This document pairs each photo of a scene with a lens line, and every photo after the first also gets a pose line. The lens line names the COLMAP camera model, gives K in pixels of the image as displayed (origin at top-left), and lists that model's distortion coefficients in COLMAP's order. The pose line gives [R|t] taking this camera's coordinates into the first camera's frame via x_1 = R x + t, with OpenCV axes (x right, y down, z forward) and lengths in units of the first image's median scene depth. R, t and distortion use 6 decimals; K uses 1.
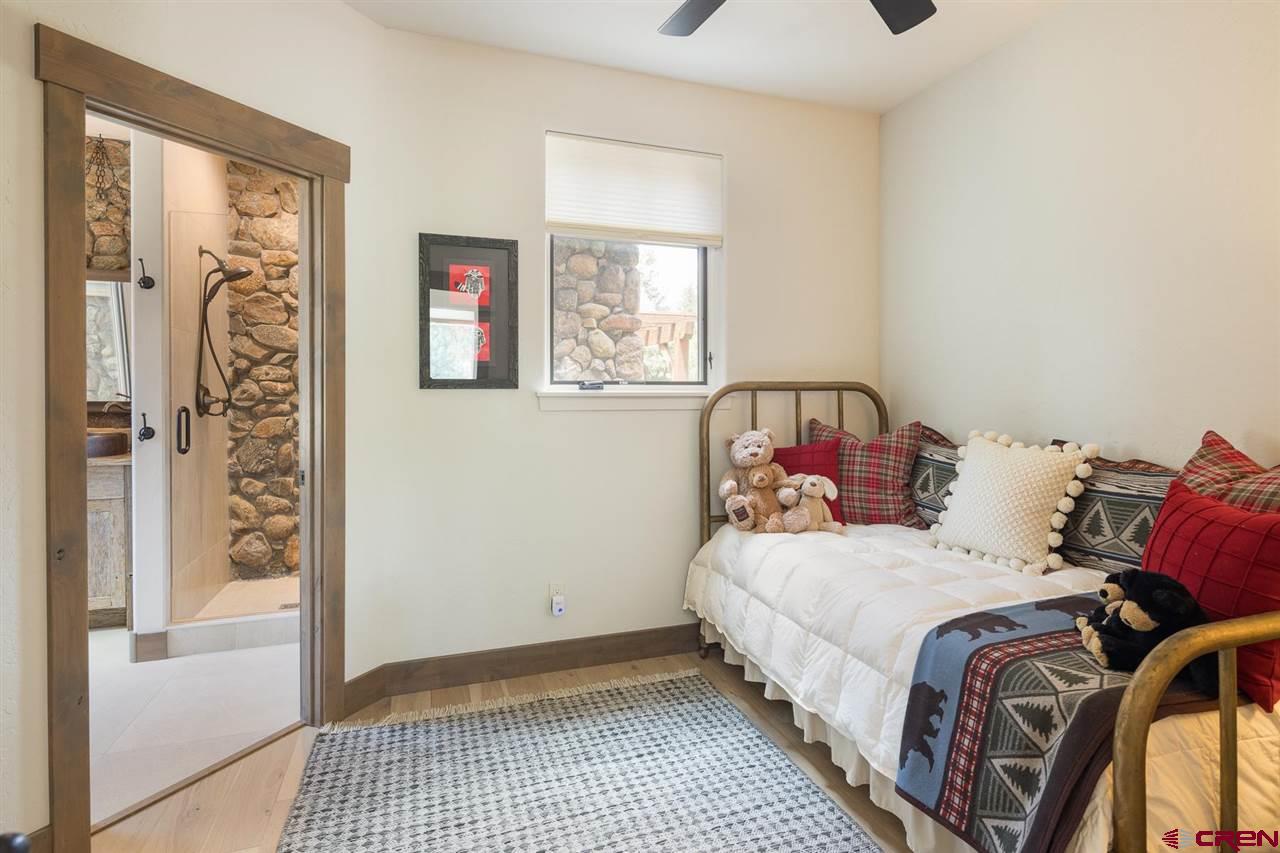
lens RADIAL K [[642.8, 0, 655.2], [0, 642.8, 398.6], [0, 0, 1]] dist [0.002494, 0.000021]
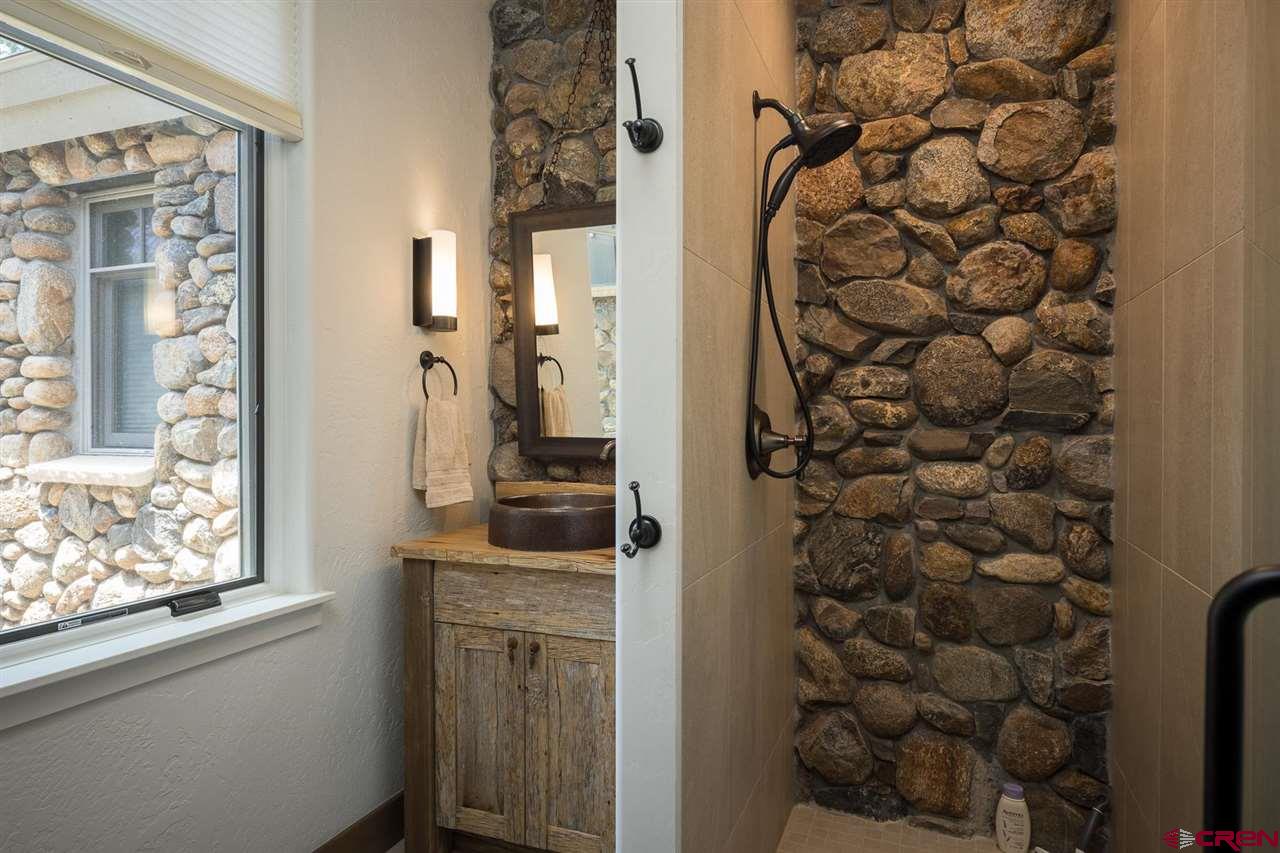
lens RADIAL K [[768.7, 0, 641.1], [0, 768.7, 426.5], [0, 0, 1]] dist [0.002535, -0.000012]
pose [[0.740606, 0.005462, -0.671918, -0.347230], [-0.005719, 0.999982, 0.001826, -0.006860], [0.671915, 0.002490, 0.740624, 0.472933]]
